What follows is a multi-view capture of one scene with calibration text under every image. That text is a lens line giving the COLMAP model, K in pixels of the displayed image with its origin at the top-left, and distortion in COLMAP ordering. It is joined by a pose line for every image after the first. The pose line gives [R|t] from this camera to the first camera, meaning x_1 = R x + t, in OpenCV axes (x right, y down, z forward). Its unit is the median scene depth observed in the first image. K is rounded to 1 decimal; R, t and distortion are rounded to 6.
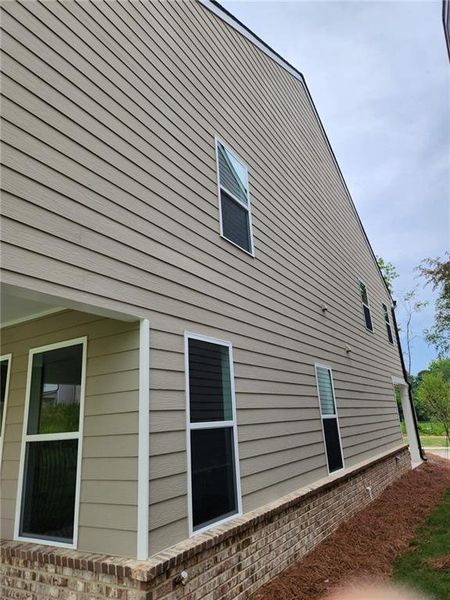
lens RADIAL K [[402.3, 0, 225.0], [0, 402.3, 300.0], [0, 0, 1]] dist [0.059157, -0.046930]
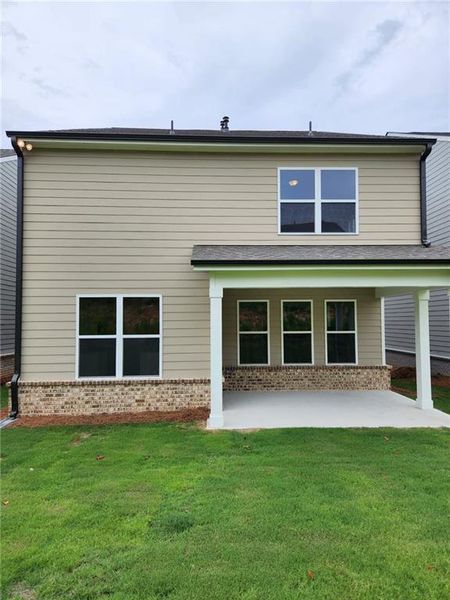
lens RADIAL K [[402.3, 0, 225.0], [0, 402.3, 300.0], [0, 0, 1]] dist [0.059157, -0.046930]
pose [[0.572478, -0.003664, -0.819912, 2.167359], [0.206543, 0.968386, 0.139885, -0.028690], [0.793479, -0.249428, 0.555137, 0.443826]]
